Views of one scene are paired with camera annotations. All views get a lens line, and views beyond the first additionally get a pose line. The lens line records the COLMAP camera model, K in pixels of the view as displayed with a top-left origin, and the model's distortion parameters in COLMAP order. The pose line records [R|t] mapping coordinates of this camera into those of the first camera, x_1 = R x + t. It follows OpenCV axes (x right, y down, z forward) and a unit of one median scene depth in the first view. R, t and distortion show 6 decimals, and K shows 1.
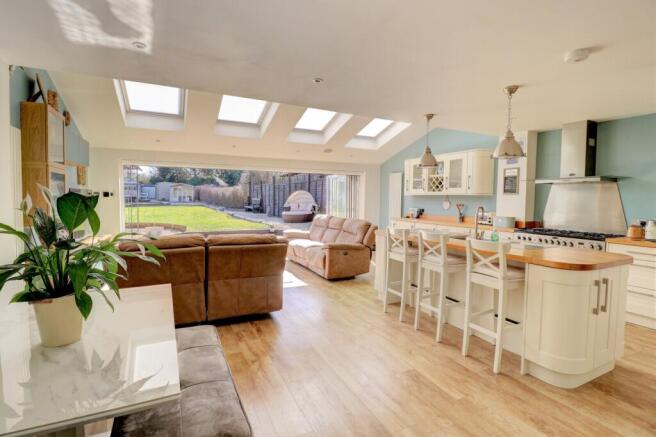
lens RADIAL K [[320.1, 0, 330.0], [0, 320.1, 217.4], [0, 0, 1]] dist [-0.014816, -0.001259]
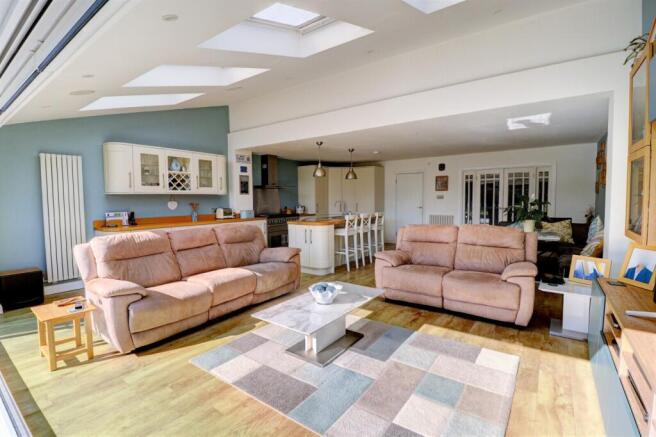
lens RADIAL K [[301.6, 0, 328.0], [0, 301.6, 218.5], [0, 0, 1]] dist [-0.001542, -0.014487]
pose [[-0.464802, -0.062474, 0.883208, -0.616182], [0.057336, 0.993290, 0.100435, -0.061463], [-0.883556, 0.097322, -0.458101, 1.013078]]
